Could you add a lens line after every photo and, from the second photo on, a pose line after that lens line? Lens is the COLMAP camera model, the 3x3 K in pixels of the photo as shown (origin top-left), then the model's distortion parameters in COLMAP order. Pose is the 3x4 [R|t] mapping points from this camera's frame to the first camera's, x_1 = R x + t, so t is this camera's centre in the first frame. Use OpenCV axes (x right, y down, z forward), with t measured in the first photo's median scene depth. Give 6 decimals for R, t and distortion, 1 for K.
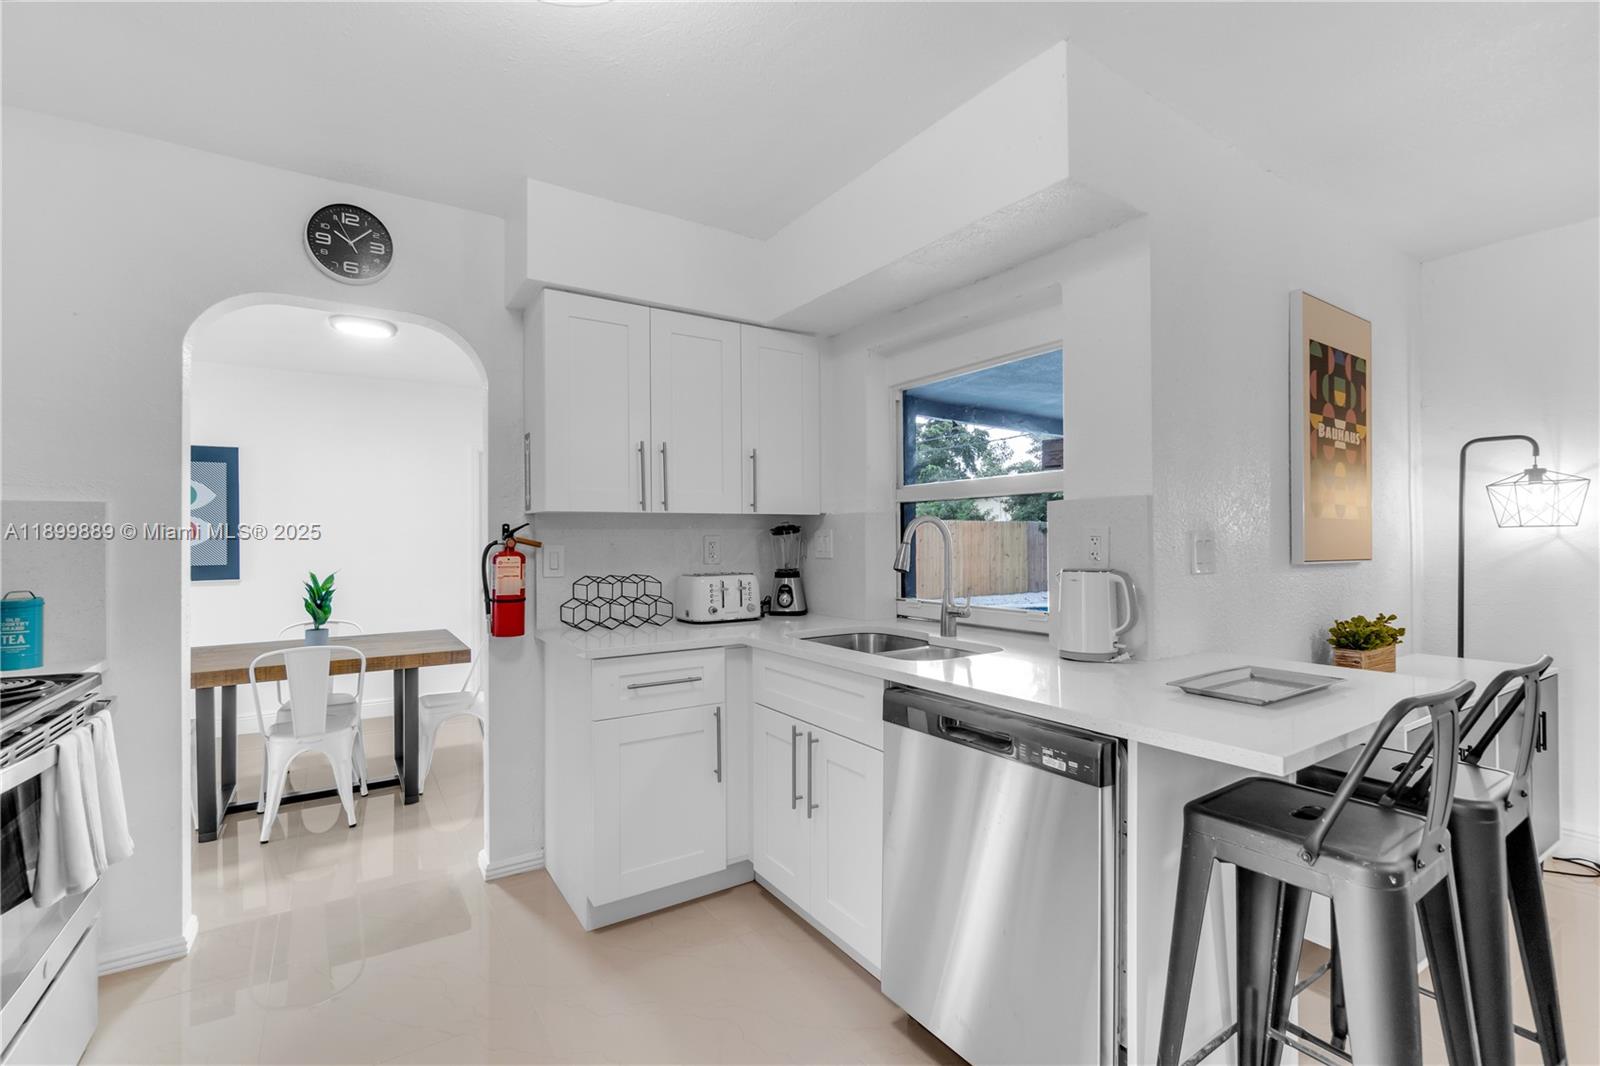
lens RADIAL K [[691.0, 0, 785.8], [0, 691.0, 531.3], [0, 0, 1]] dist [-0.008444, 0.000288]
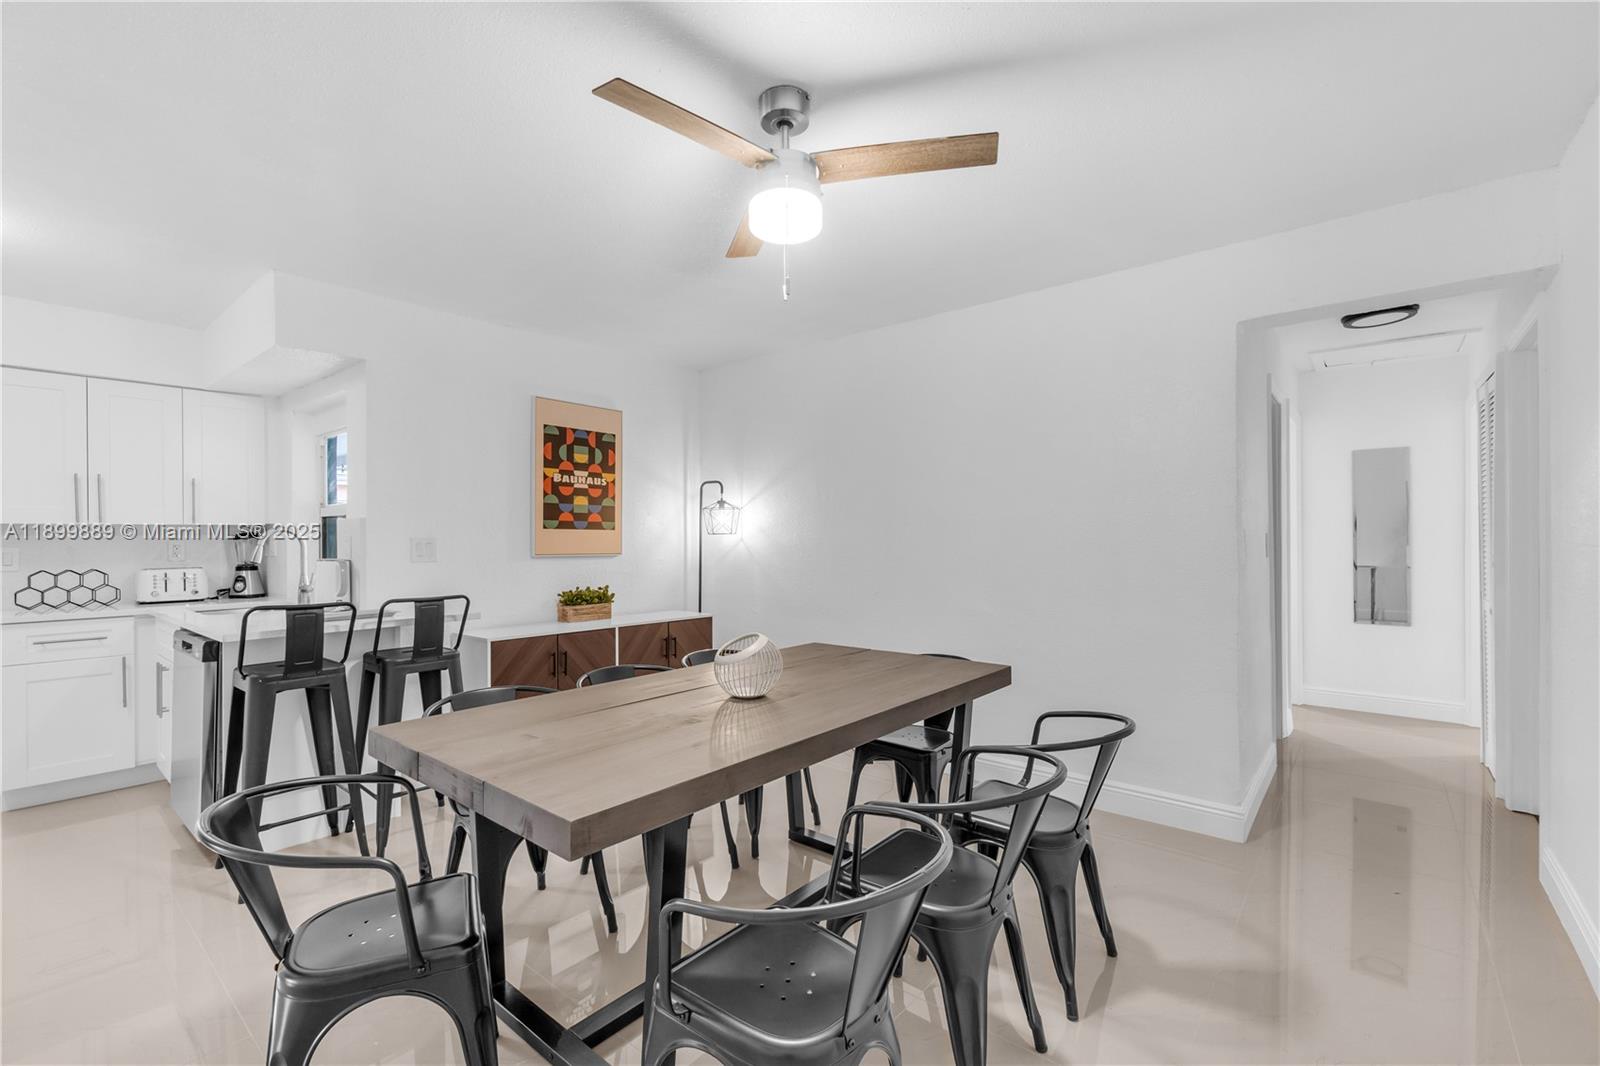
lens RADIAL K [[691.0, 0, 780.2], [0, 691.0, 533.8], [0, 0, 1]] dist [-0.008444, 0.000288]
pose [[0.958884, 0.000133, 0.283799, 0.738456], [-0.000324, 1.000000, 0.000627, -0.008487], [-0.283799, -0.000693, 0.958884, -0.712784]]
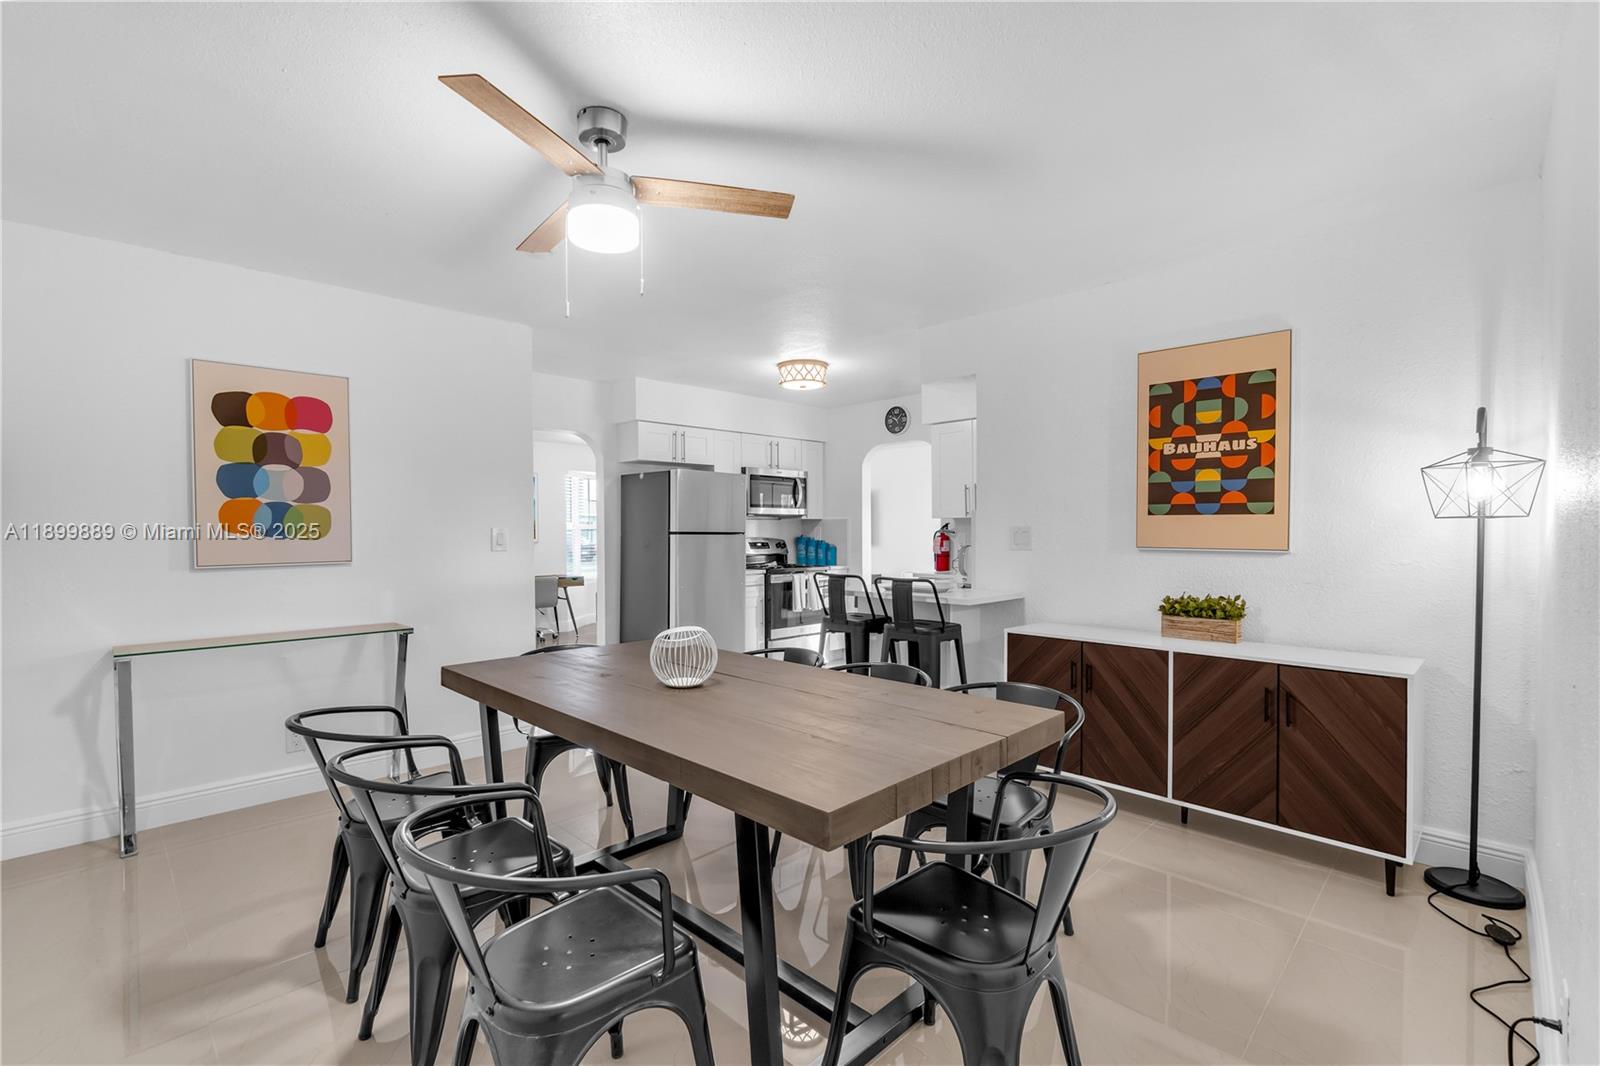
lens RADIAL K [[691.0, 0, 797.6], [0, 691.0, 547.0], [0, 0, 1]] dist [-0.008444, 0.000288]
pose [[0.220747, 0.026736, -0.974965, 1.720224], [0.012392, 0.999467, 0.030214, -0.006845], [0.975252, -0.018752, 0.220297, 0.007016]]
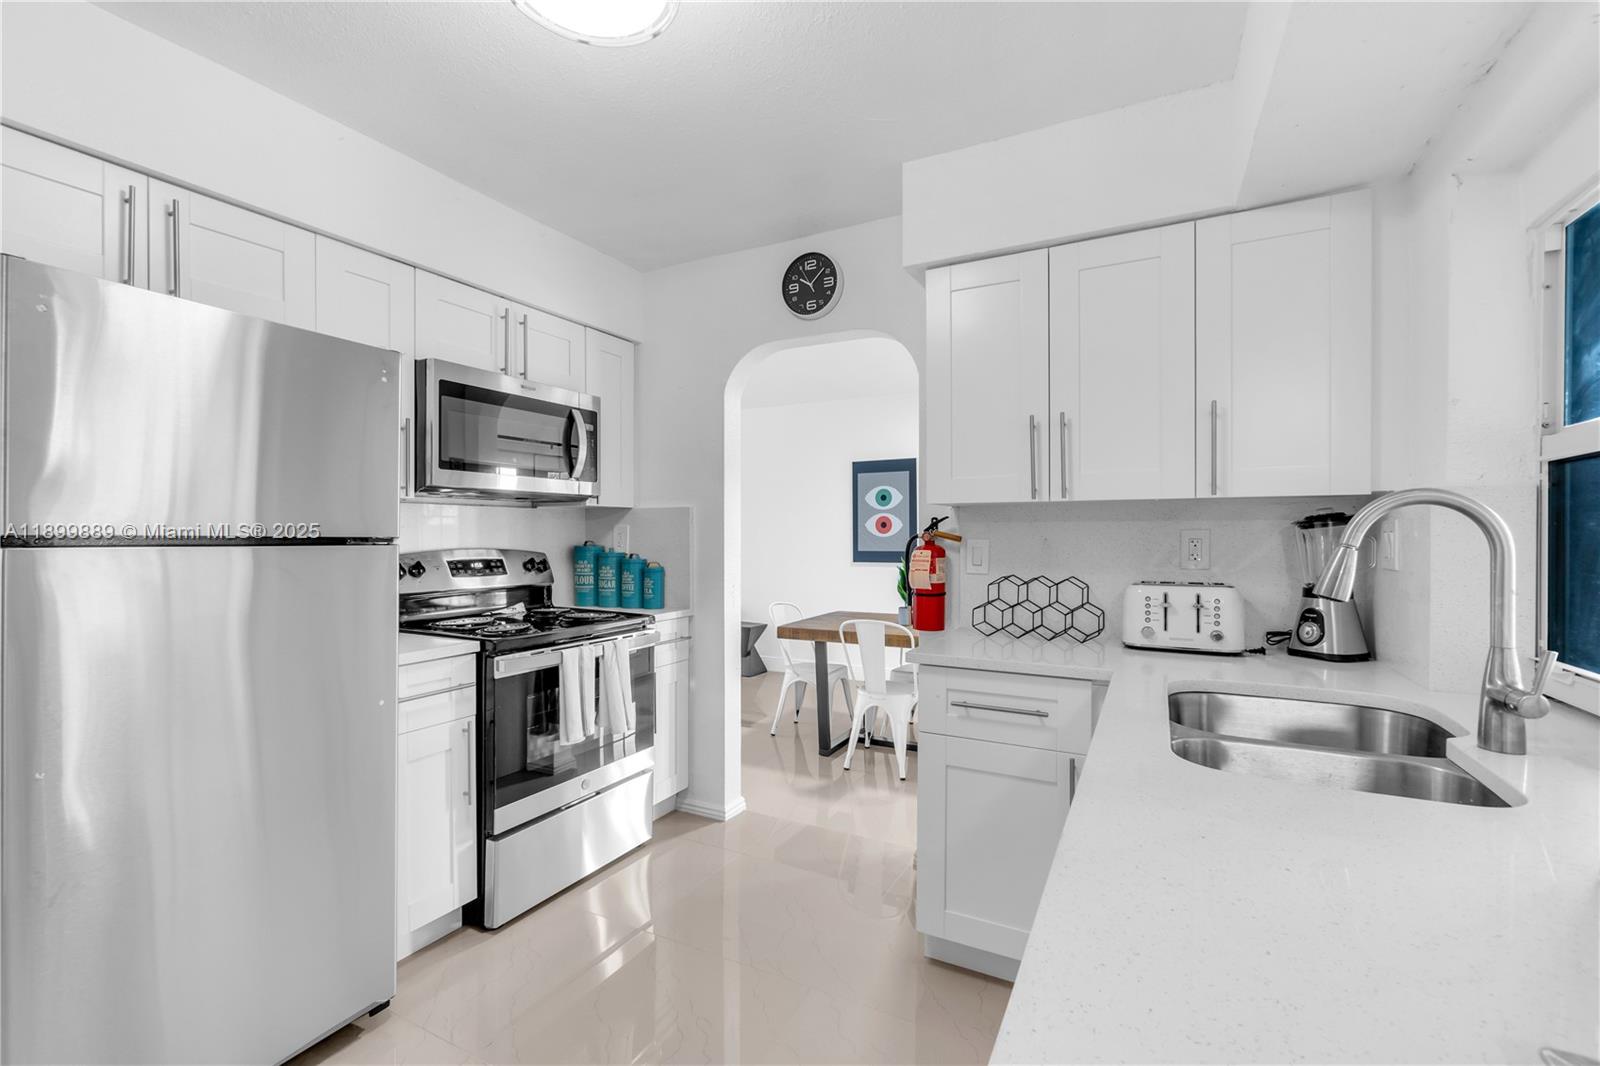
lens RADIAL K [[691.0, 0, 786.6], [0, 691.0, 536.7], [0, 0, 1]] dist [-0.008444, 0.000288]
pose [[0.487578, 0.011371, -0.873005, 0.354525], [0.004364, 0.999871, 0.015461, 0.001007], [0.873068, -0.011348, 0.487466, 0.327527]]
